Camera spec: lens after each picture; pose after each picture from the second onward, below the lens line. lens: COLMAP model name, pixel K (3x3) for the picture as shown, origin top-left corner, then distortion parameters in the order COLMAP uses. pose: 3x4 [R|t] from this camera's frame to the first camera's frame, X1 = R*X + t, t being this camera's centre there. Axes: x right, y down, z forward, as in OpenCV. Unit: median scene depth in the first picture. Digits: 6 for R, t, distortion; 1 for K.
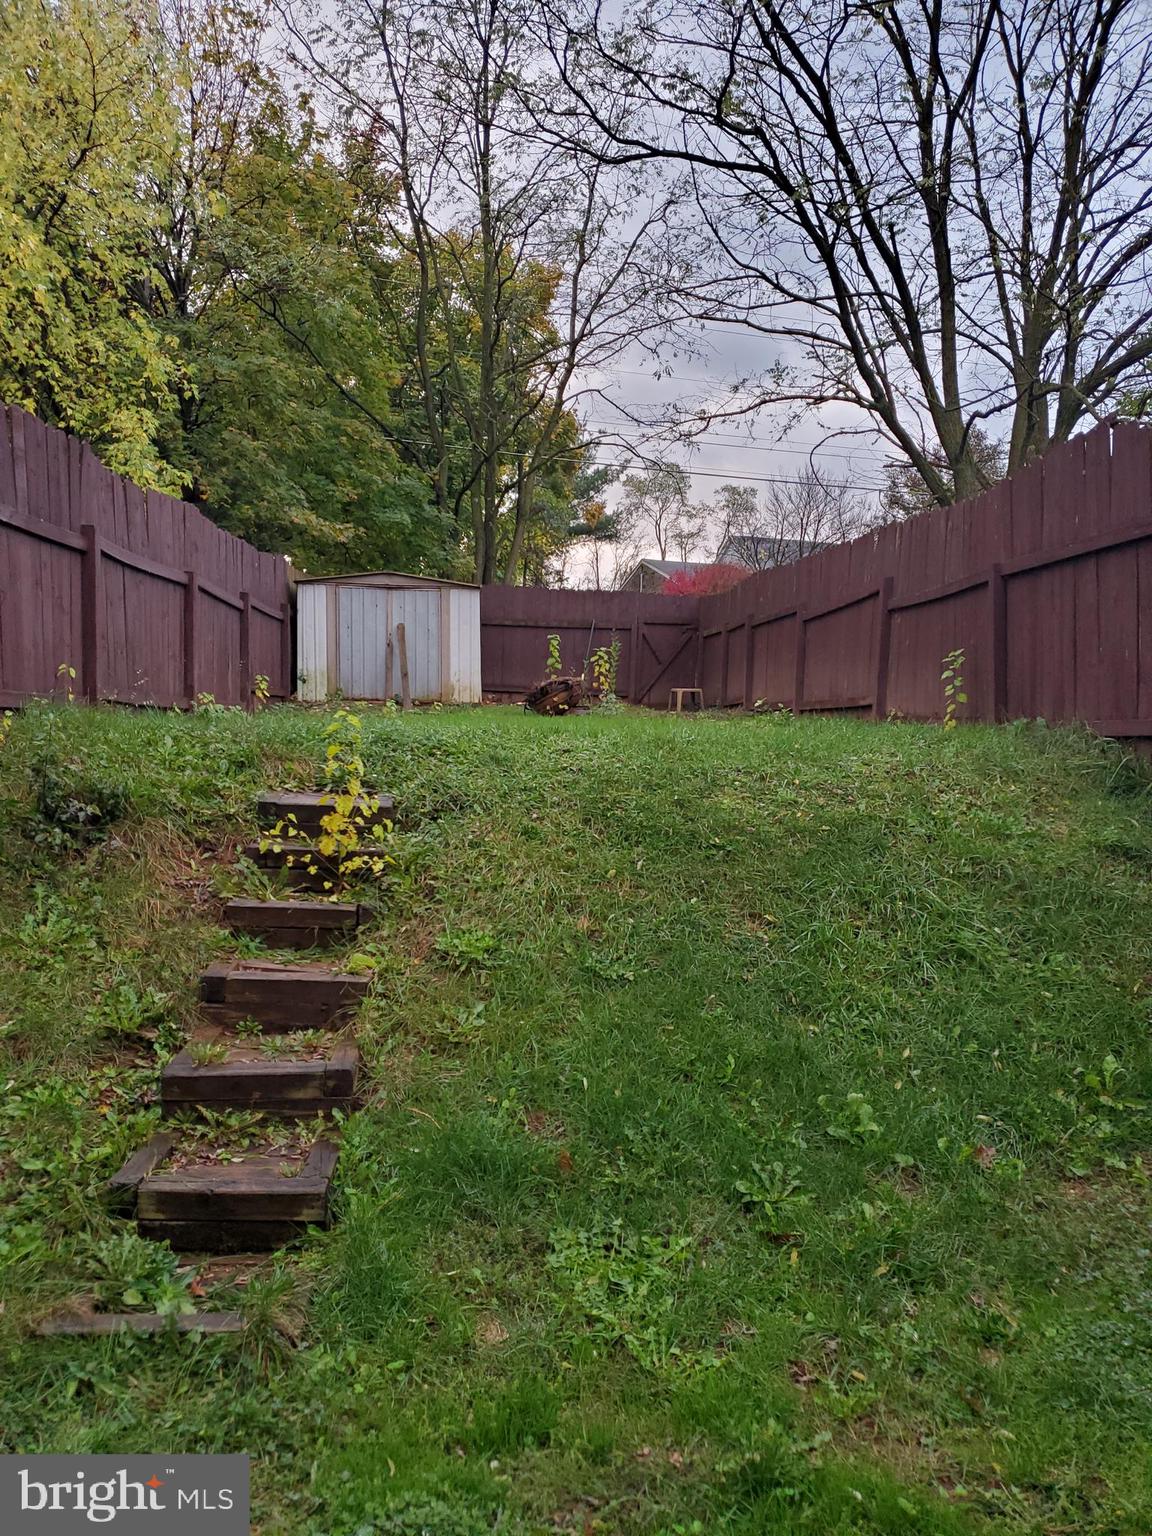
lens RADIAL K [[1212.3, 0, 576.0], [0, 1212.3, 768.0], [0, 0, 1]] dist [0.173343, -0.463248]
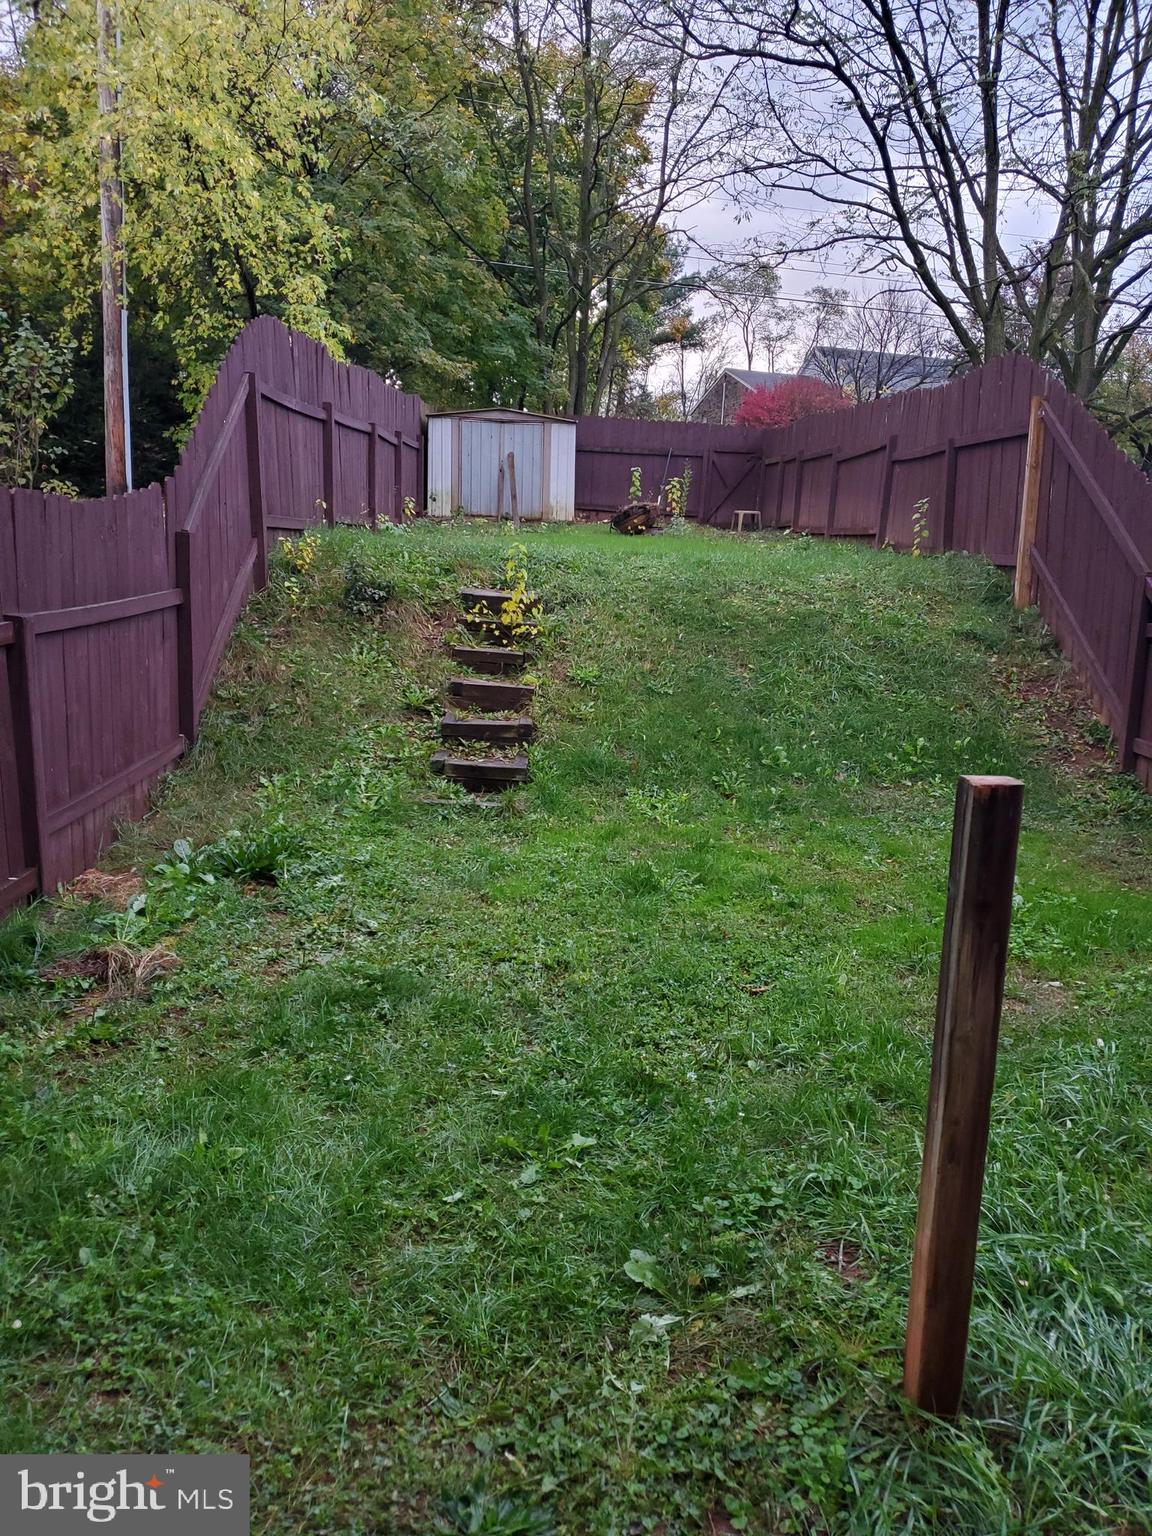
lens RADIAL K [[1212.3, 0, 576.0], [0, 1212.3, 768.0], [0, 0, 1]] dist [0.173343, -0.463248]
pose [[0.997684, 0.036608, -0.057324, 0.004169], [-0.027200, 0.987215, 0.157058, -0.001718], [0.062341, -0.155135, 0.985924, -0.369510]]
